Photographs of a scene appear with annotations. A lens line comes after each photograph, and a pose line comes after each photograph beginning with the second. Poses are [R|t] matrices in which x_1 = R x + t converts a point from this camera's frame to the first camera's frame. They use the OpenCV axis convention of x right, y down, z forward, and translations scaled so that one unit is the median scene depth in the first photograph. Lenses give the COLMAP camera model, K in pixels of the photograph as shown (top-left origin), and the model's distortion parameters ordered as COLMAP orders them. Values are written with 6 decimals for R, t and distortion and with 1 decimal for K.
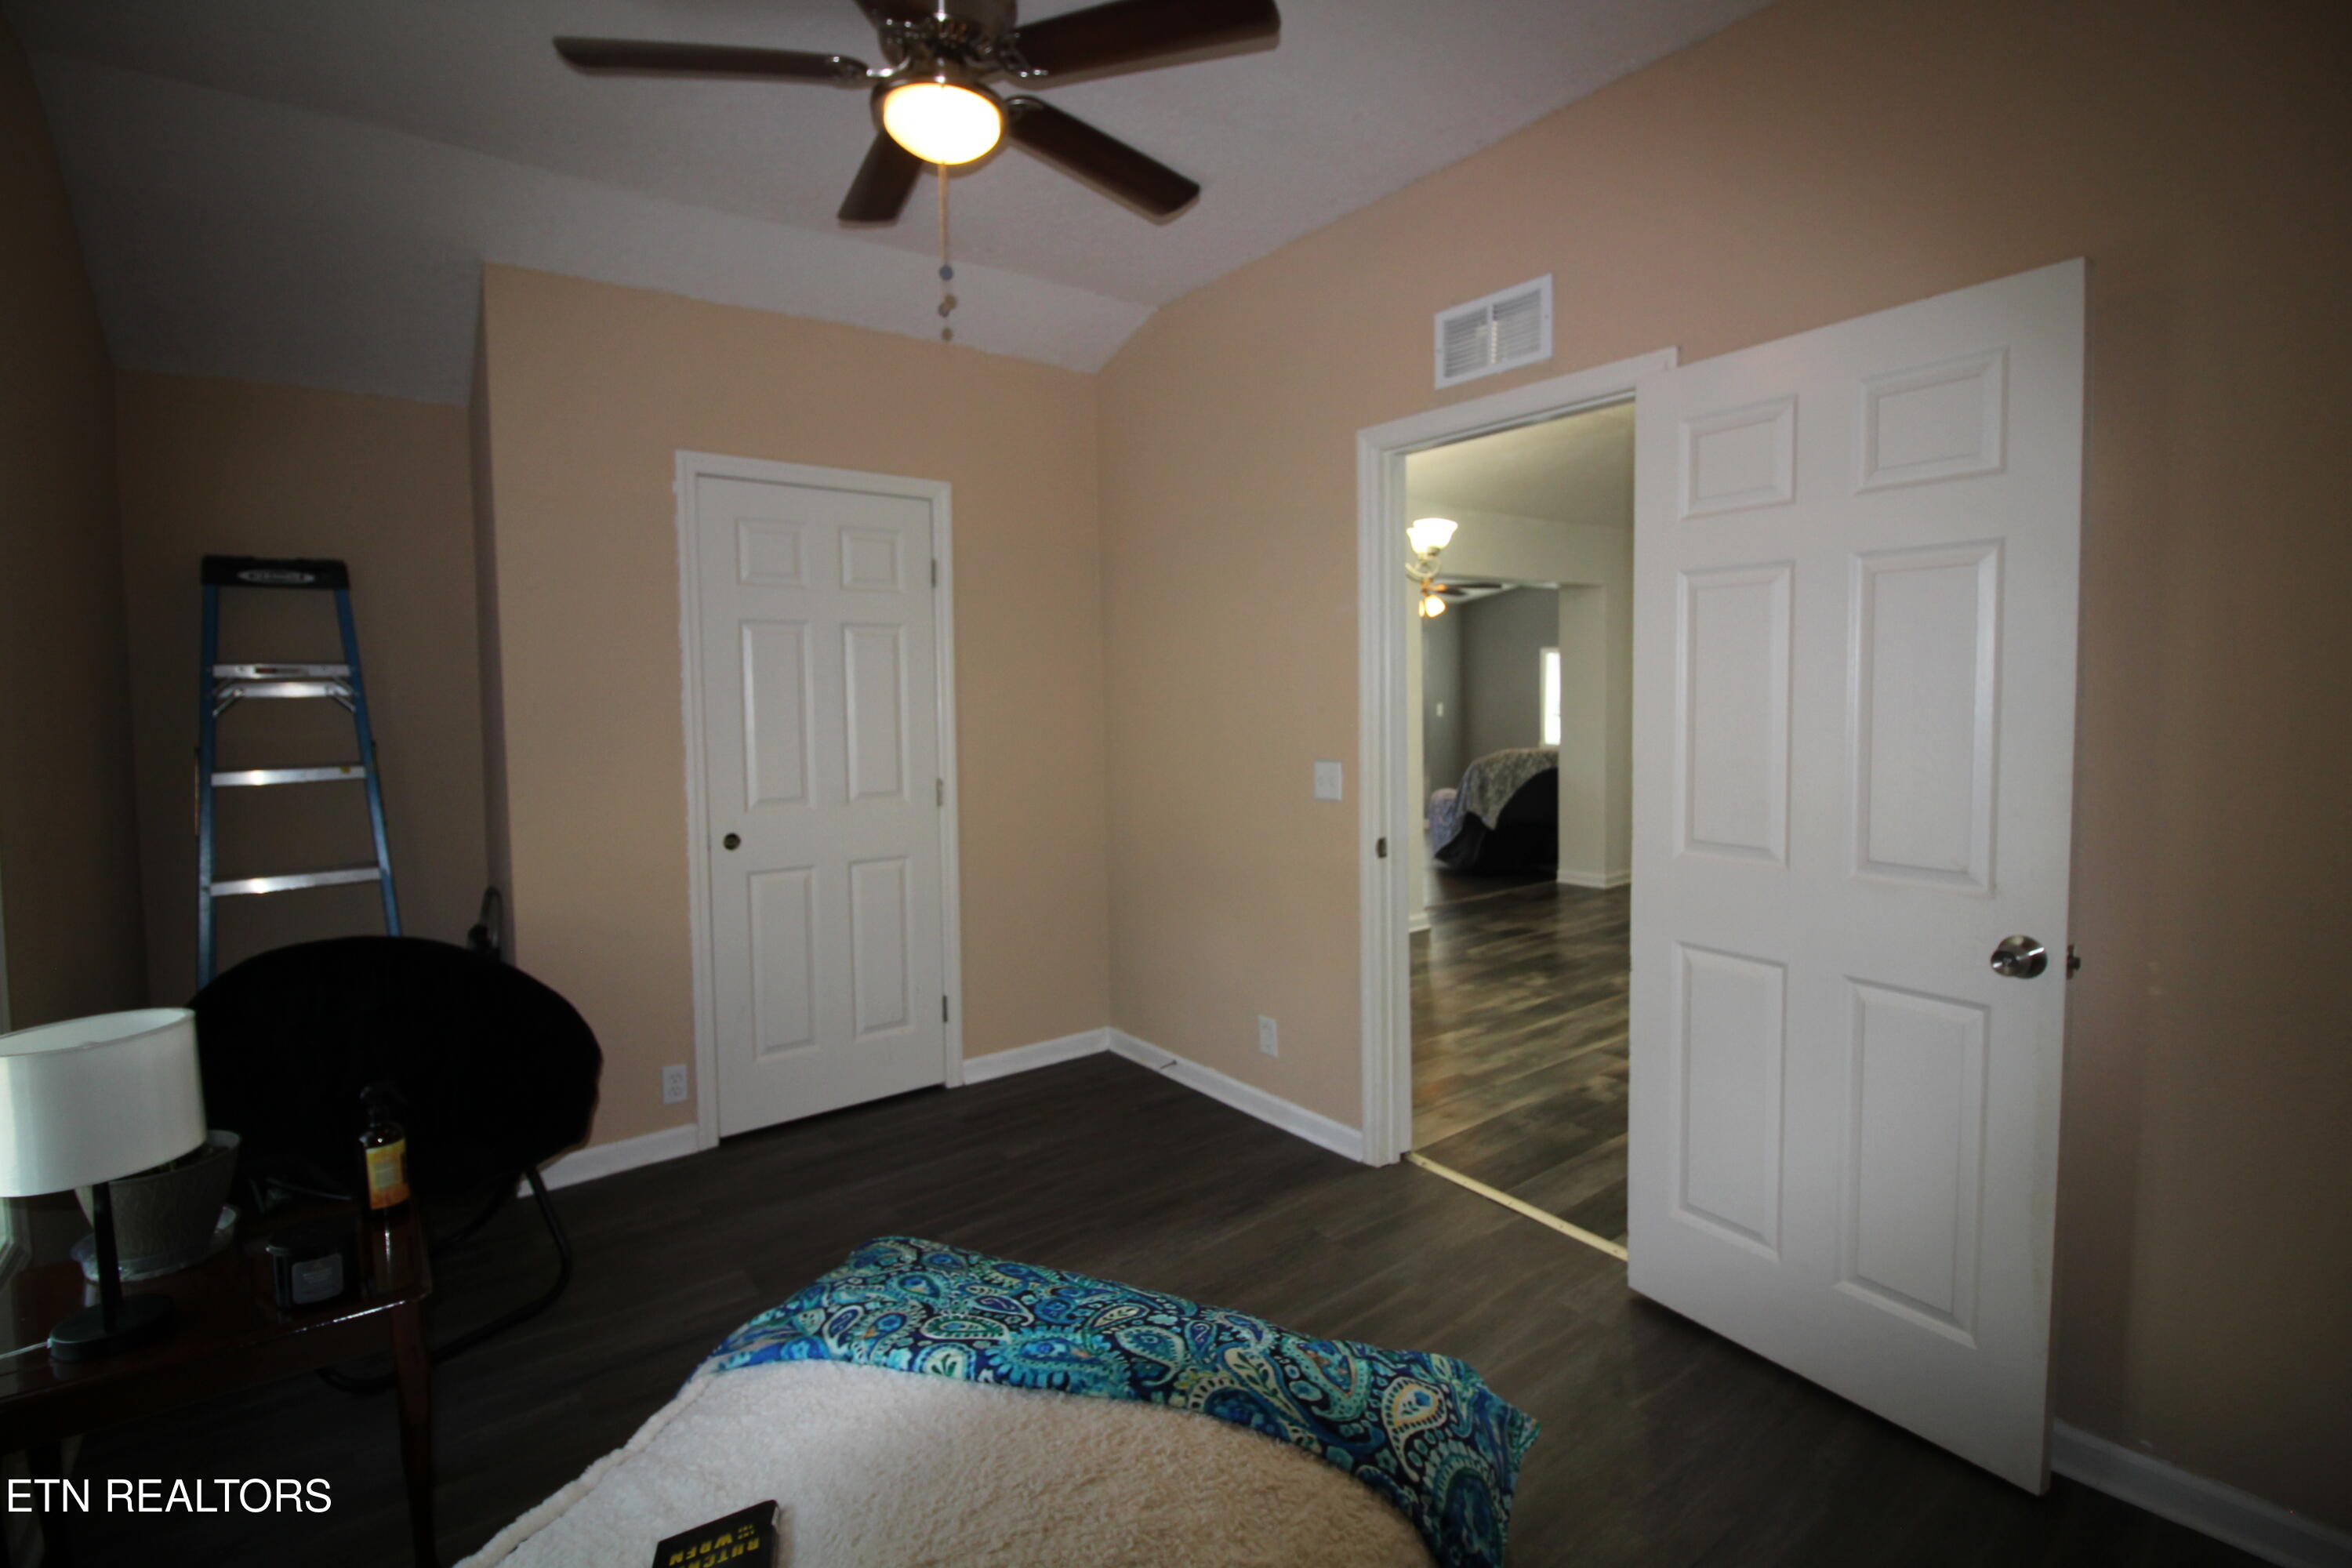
lens RADIAL K [[1081.5, 0, 1184.1], [0, 1081.5, 757.4], [0, 0, 1]] dist [-0.001637, -0.013489]
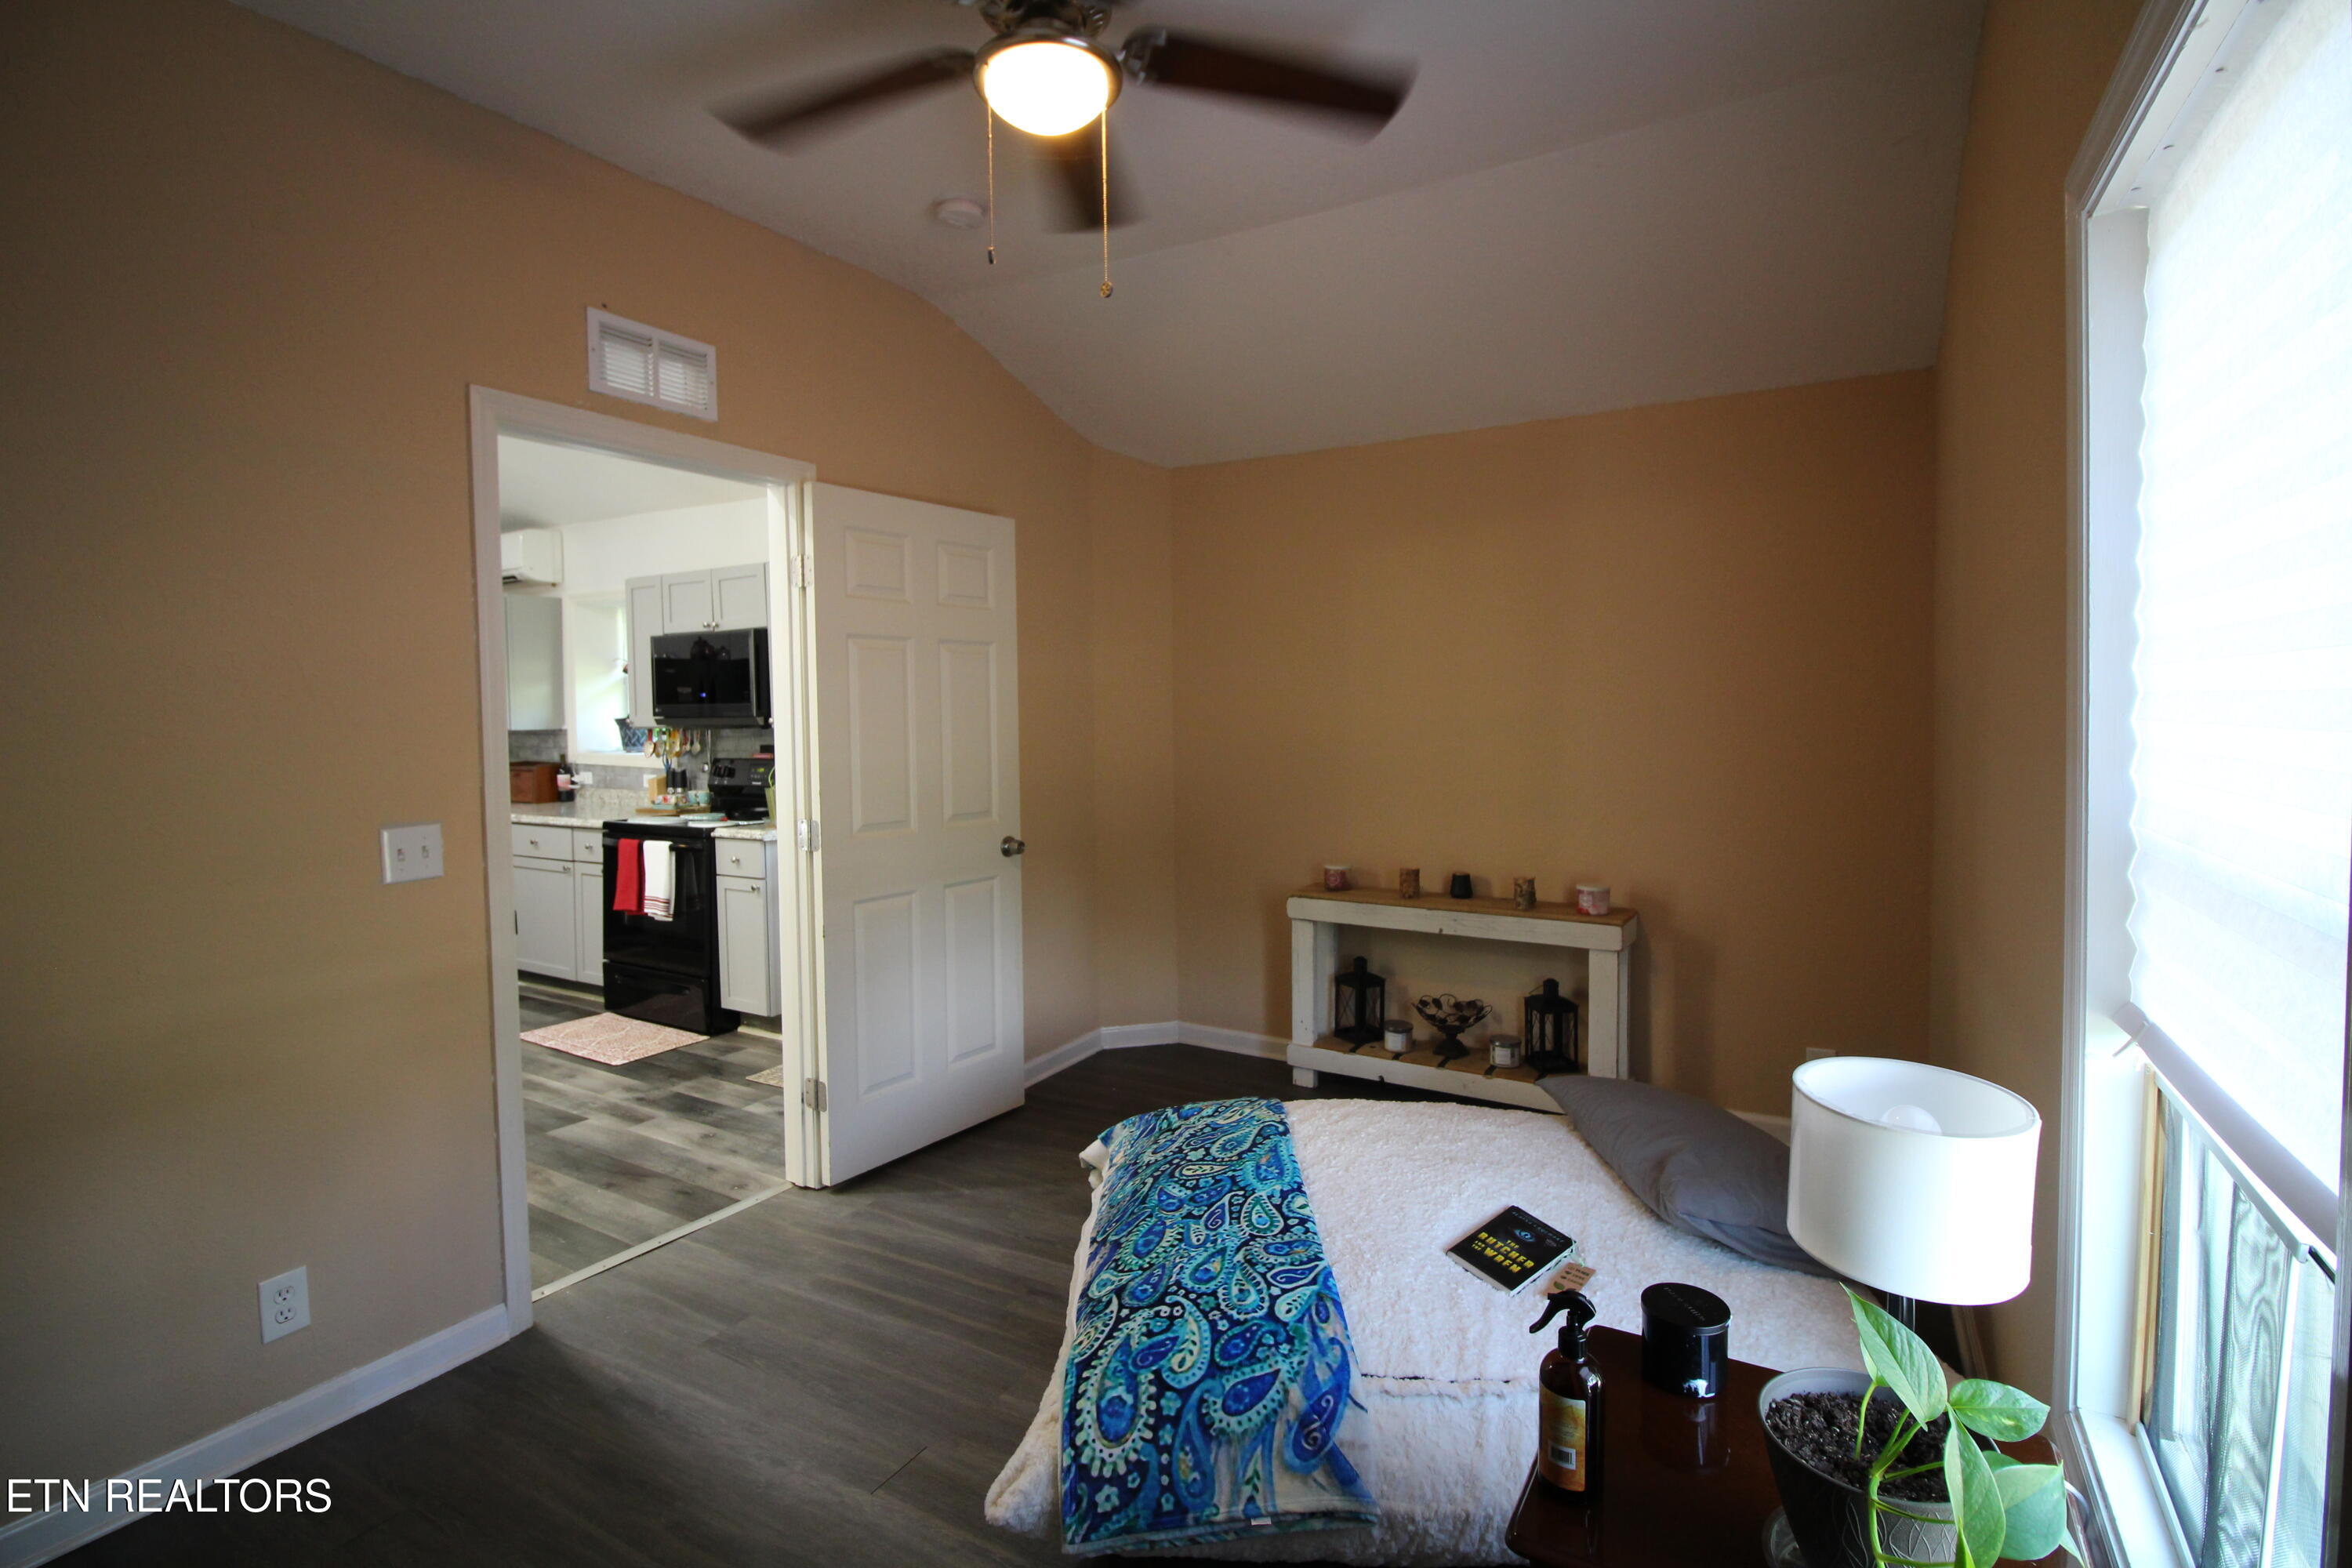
lens RADIAL K [[1087.3, 0, 1184.5], [0, 1087.3, 751.8], [0, 0, 1]] dist [0.000615, -0.014146]
pose [[-0.375101, -0.019786, 0.926773, -0.688492], [0.073317, 0.996007, 0.050939, -0.041186], [-0.924080, 0.087056, -0.372153, 0.779931]]
